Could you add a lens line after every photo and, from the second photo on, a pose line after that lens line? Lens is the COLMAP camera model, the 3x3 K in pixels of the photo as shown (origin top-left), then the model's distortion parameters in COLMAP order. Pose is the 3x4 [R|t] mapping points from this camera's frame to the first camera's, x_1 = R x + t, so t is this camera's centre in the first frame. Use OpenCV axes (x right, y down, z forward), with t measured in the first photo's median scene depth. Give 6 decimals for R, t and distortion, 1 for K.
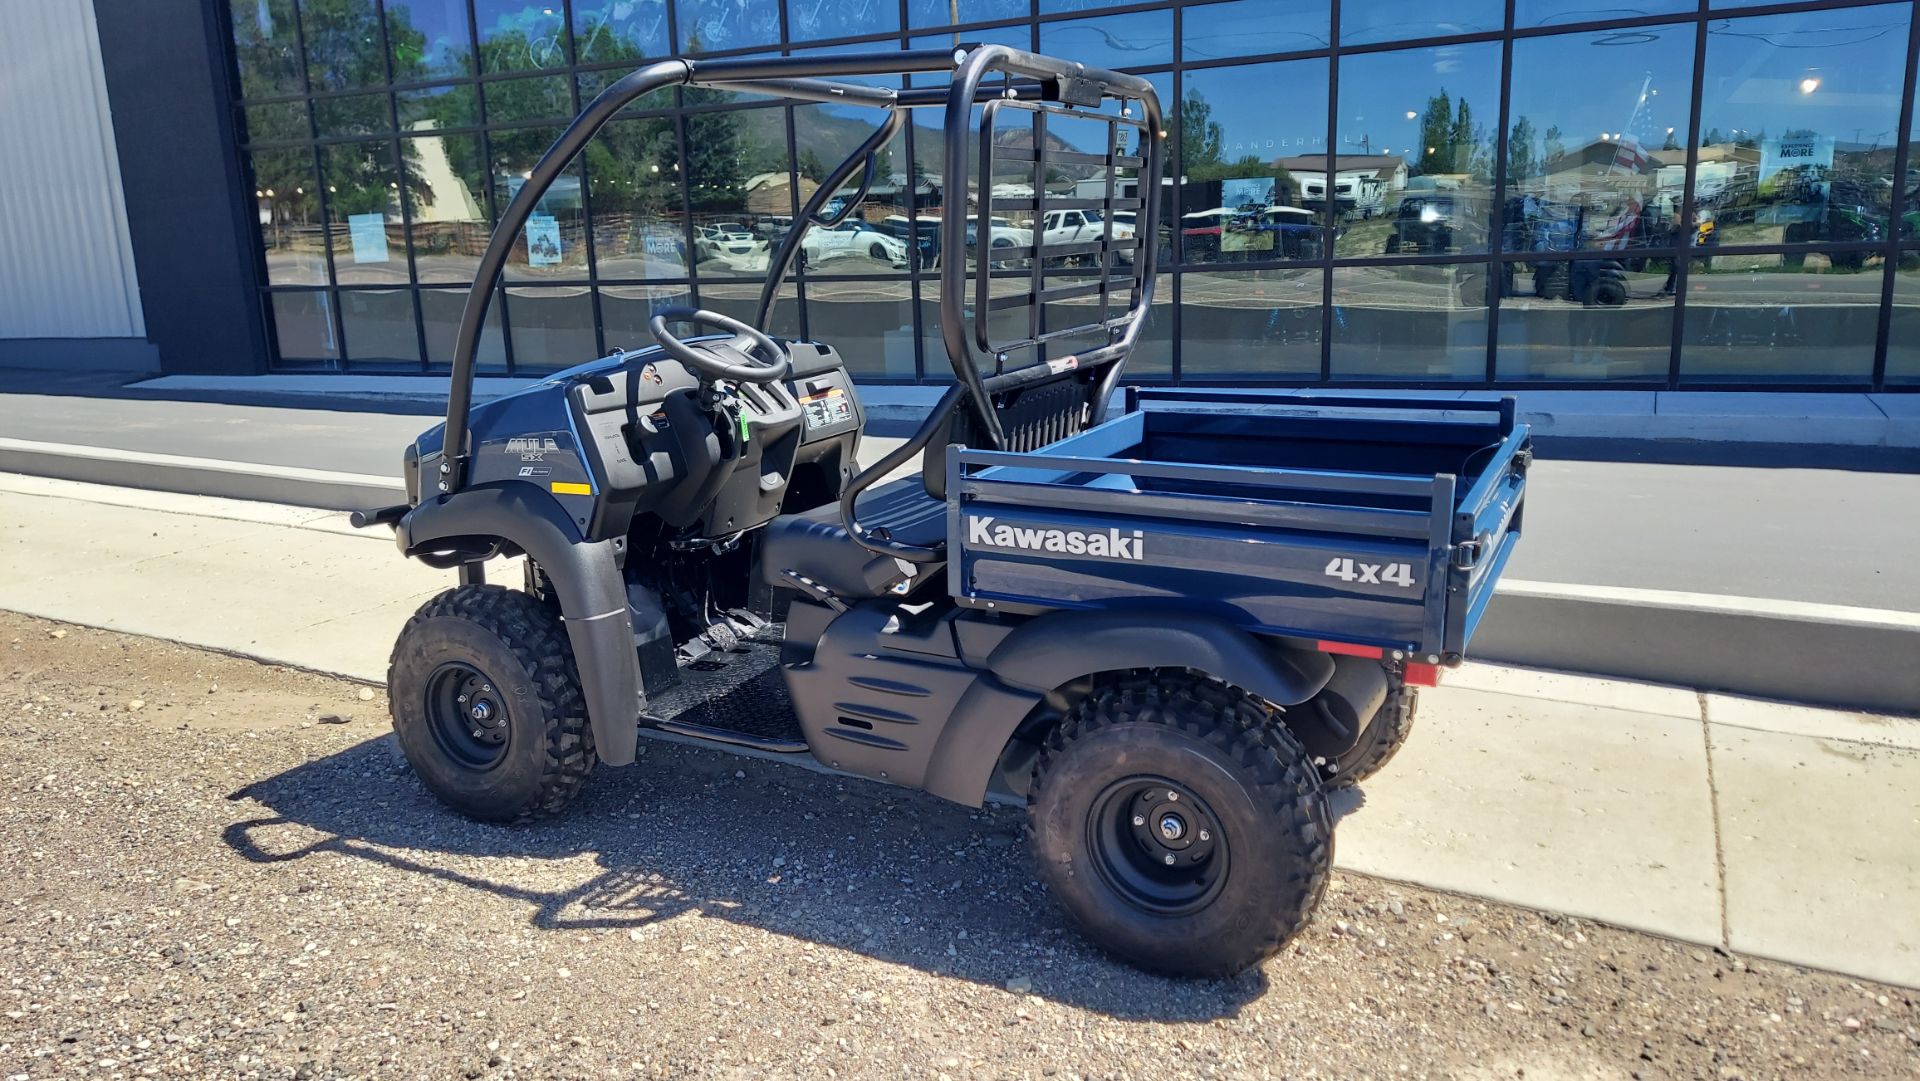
lens RADIAL K [[1391.6, 0, 967.8], [0, 1391.6, 537.8], [0, 0, 1]] dist [0.093247, -0.100761]
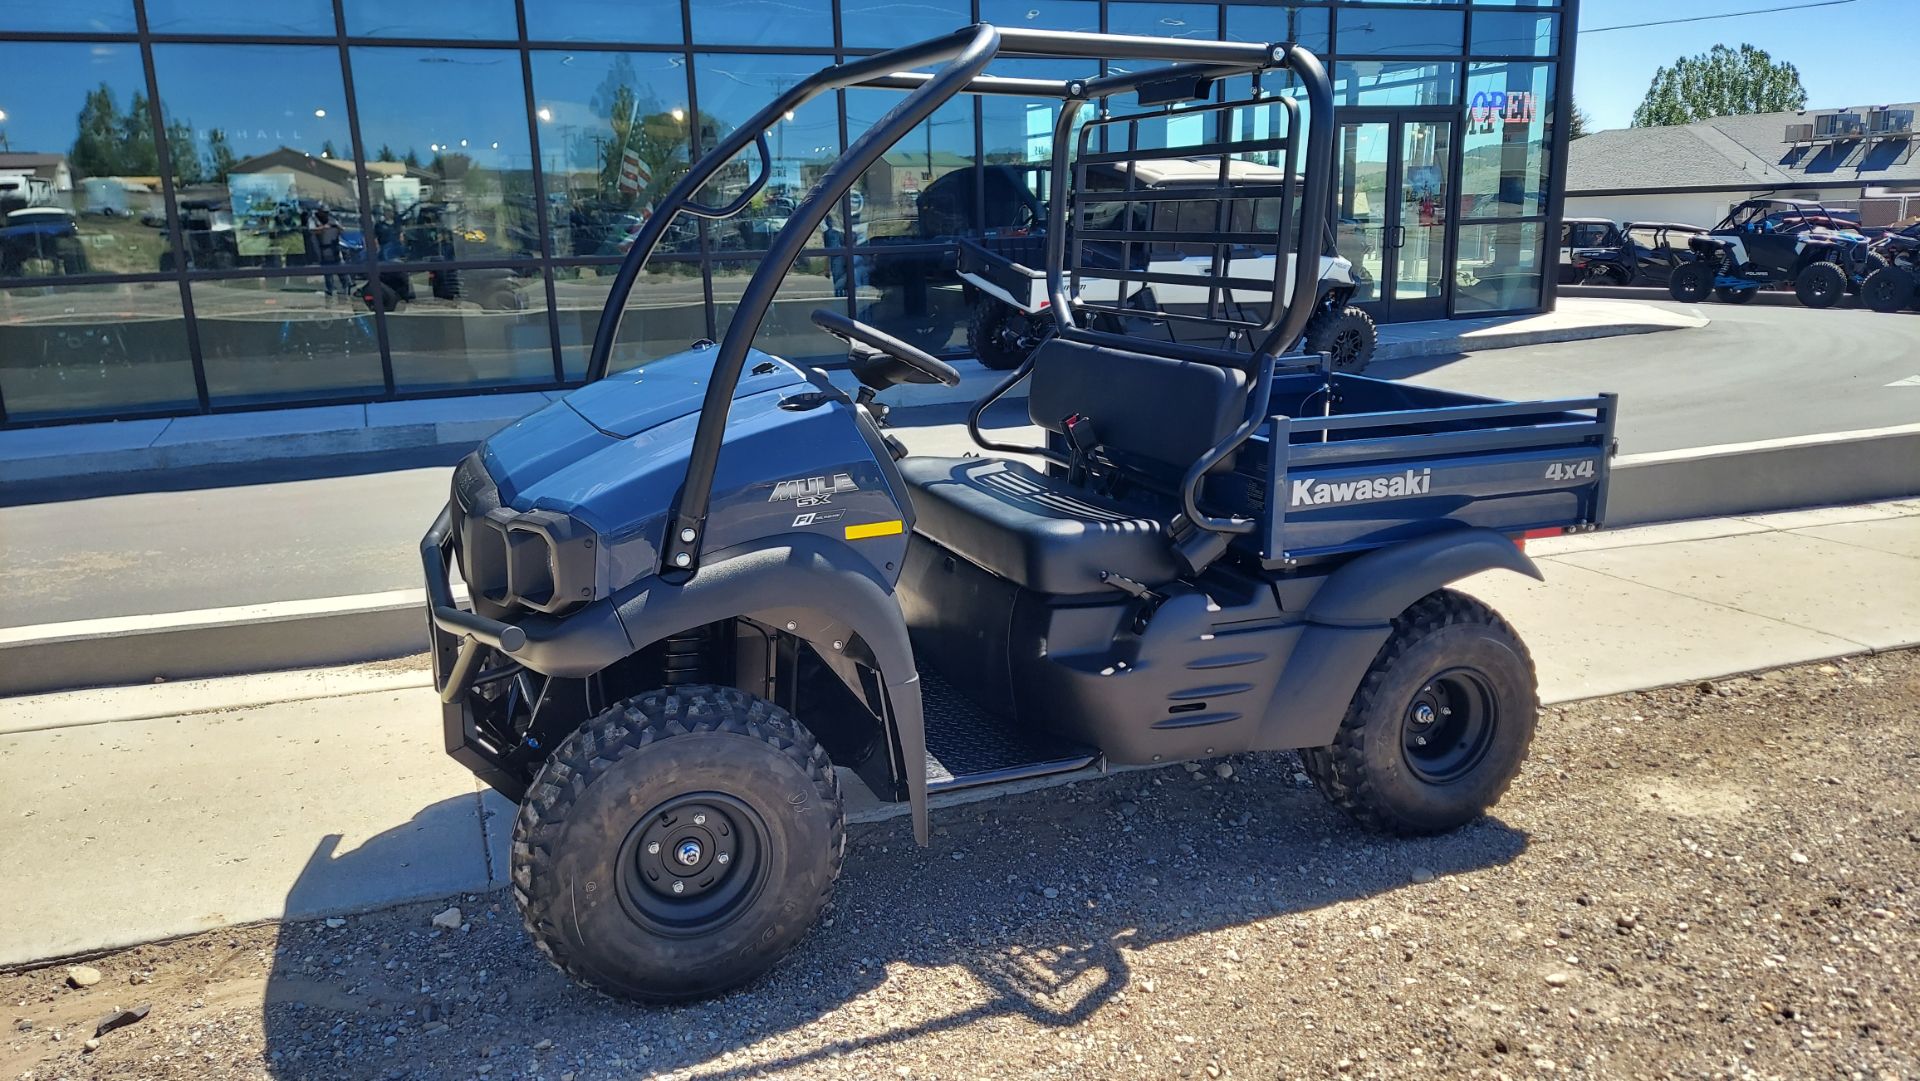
lens RADIAL K [[1371.9, 0, 961.9], [0, 1371.9, 534.0], [0, 0, 1]] dist [0.092320, -0.104318]
pose [[0.651144, -0.158875, 0.742139, -0.893045], [0.164024, 0.984193, 0.066781, -0.082204], [-0.741018, 0.078245, 0.666911, 0.446547]]
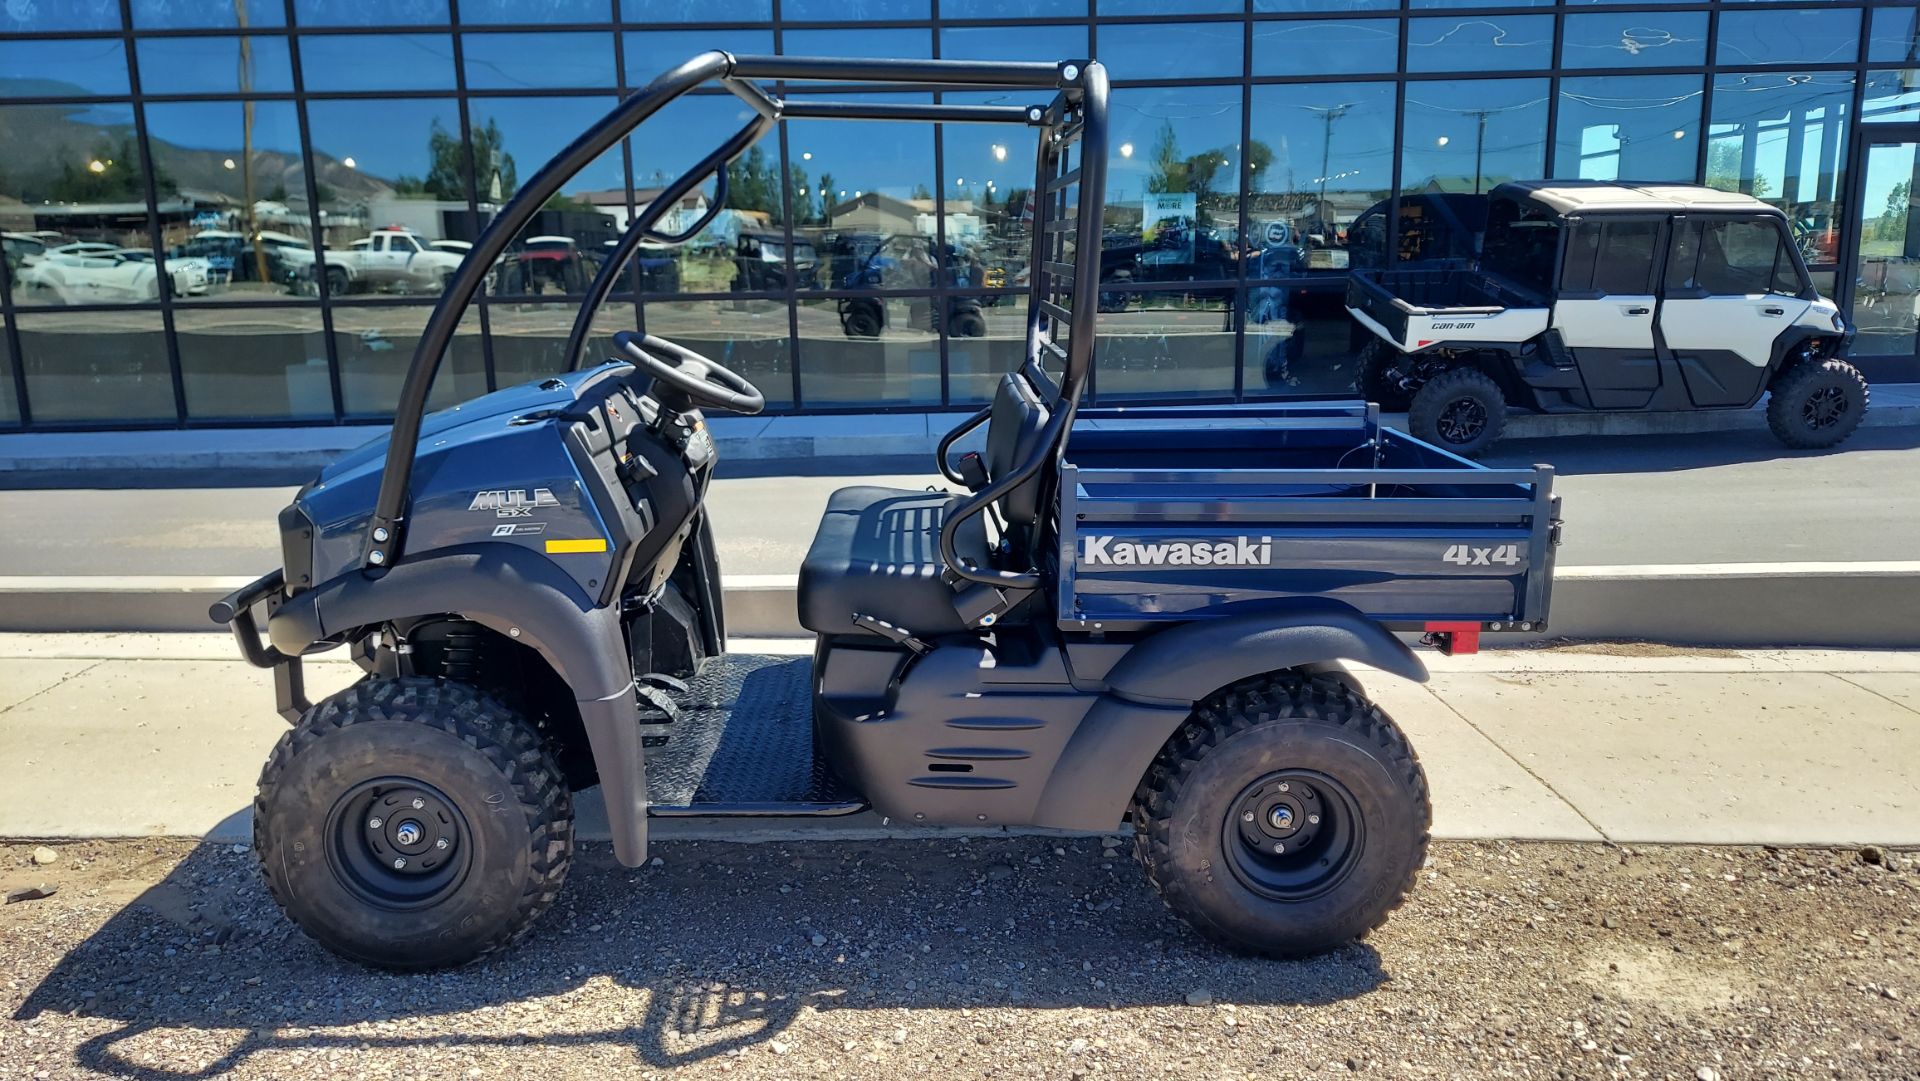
lens RADIAL K [[1379.4, 0, 965.4], [0, 1379.4, 539.6], [0, 0, 1]] dist [0.092031, -0.107127]
pose [[0.884172, -0.077484, 0.460691, -0.485055], [0.086986, 0.996209, 0.000606, -0.020175], [-0.458992, 0.039538, 0.887560, 0.160465]]
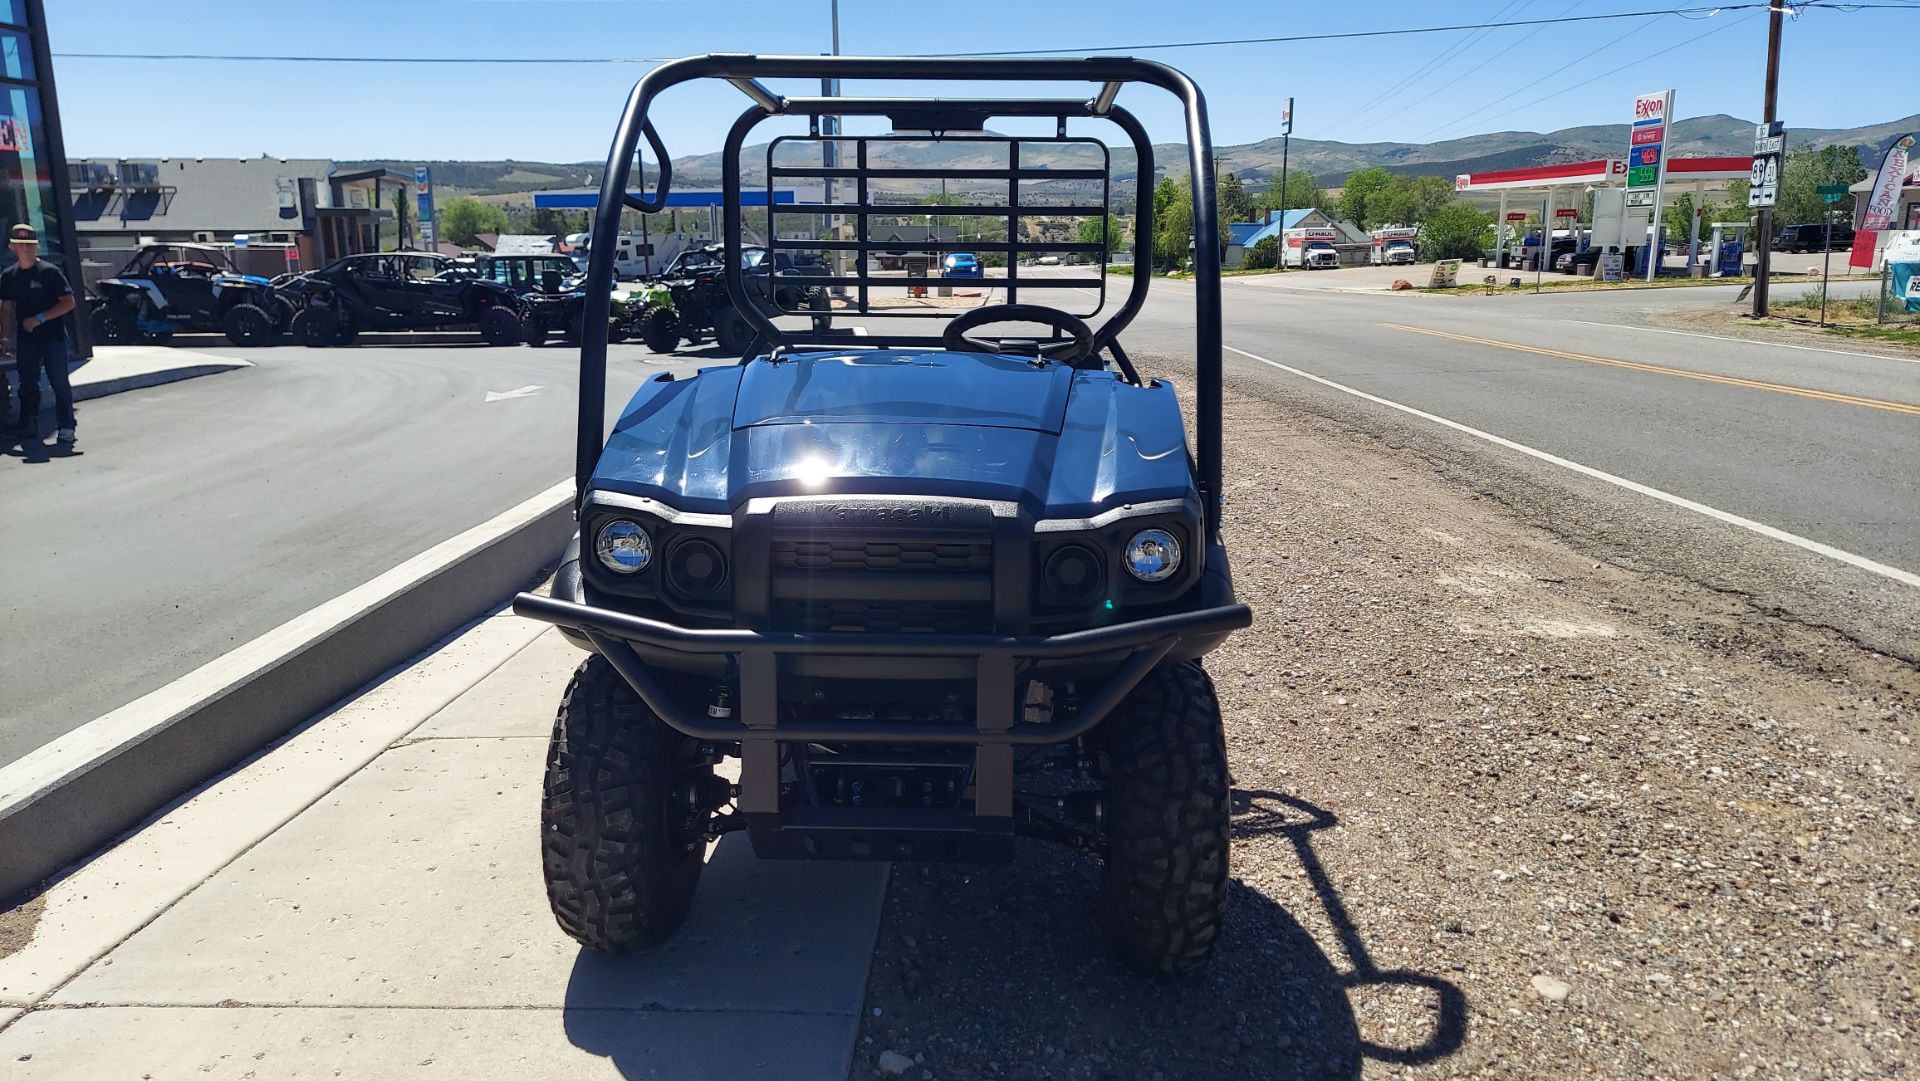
lens RADIAL K [[1371.9, 0, 961.9], [0, 1371.9, 534.0], [0, 0, 1]] dist [0.092320, -0.104318]
pose [[-0.403196, -0.162320, 0.900603, -1.125008], [0.205358, 0.942994, 0.261899, -0.294286], [-0.891774, 0.290542, -0.346877, 1.545673]]
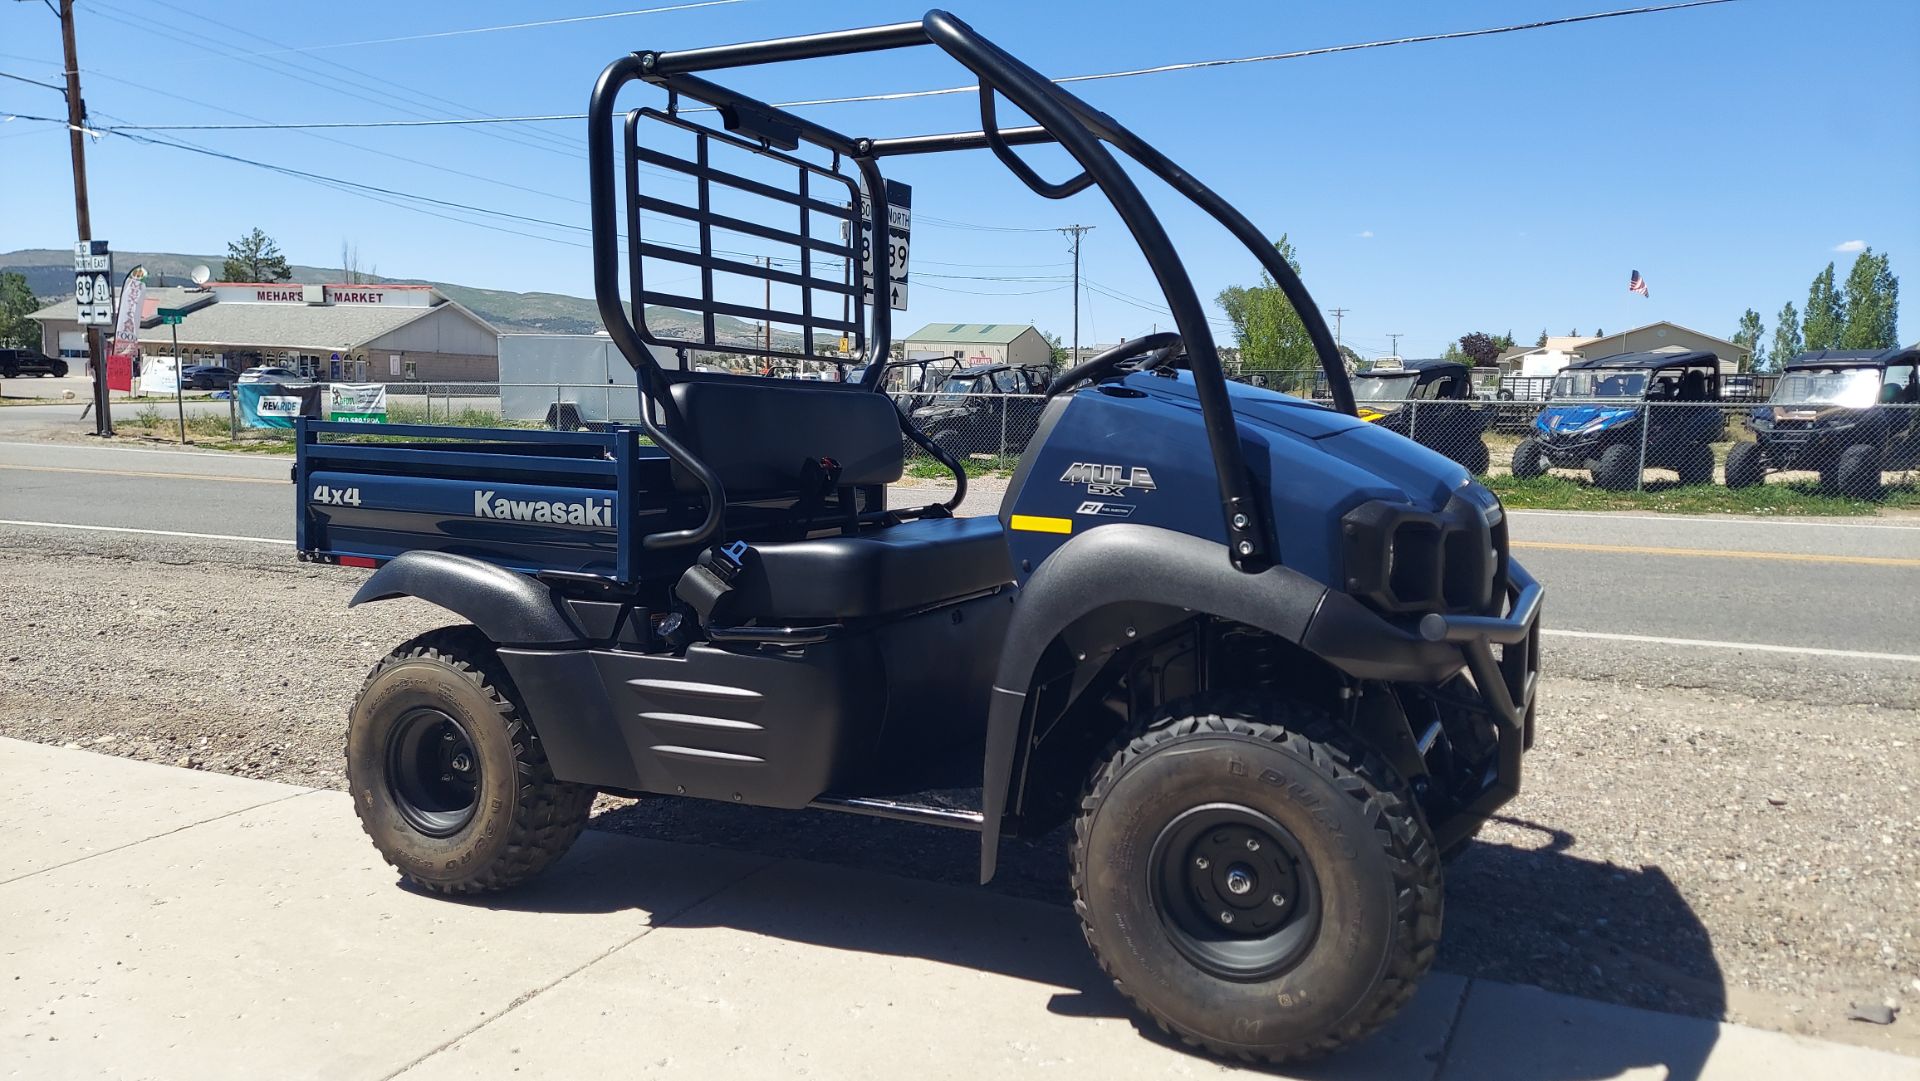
lens RADIAL K [[1371.9, 0, 961.9], [0, 1371.9, 534.0], [0, 0, 1]] dist [0.092320, -0.104318]
pose [[-0.999919, -0.004851, -0.011743, -0.071654], [-0.008204, 0.952254, 0.305196, -0.353447], [0.009702, 0.305268, -0.952217, 2.146526]]
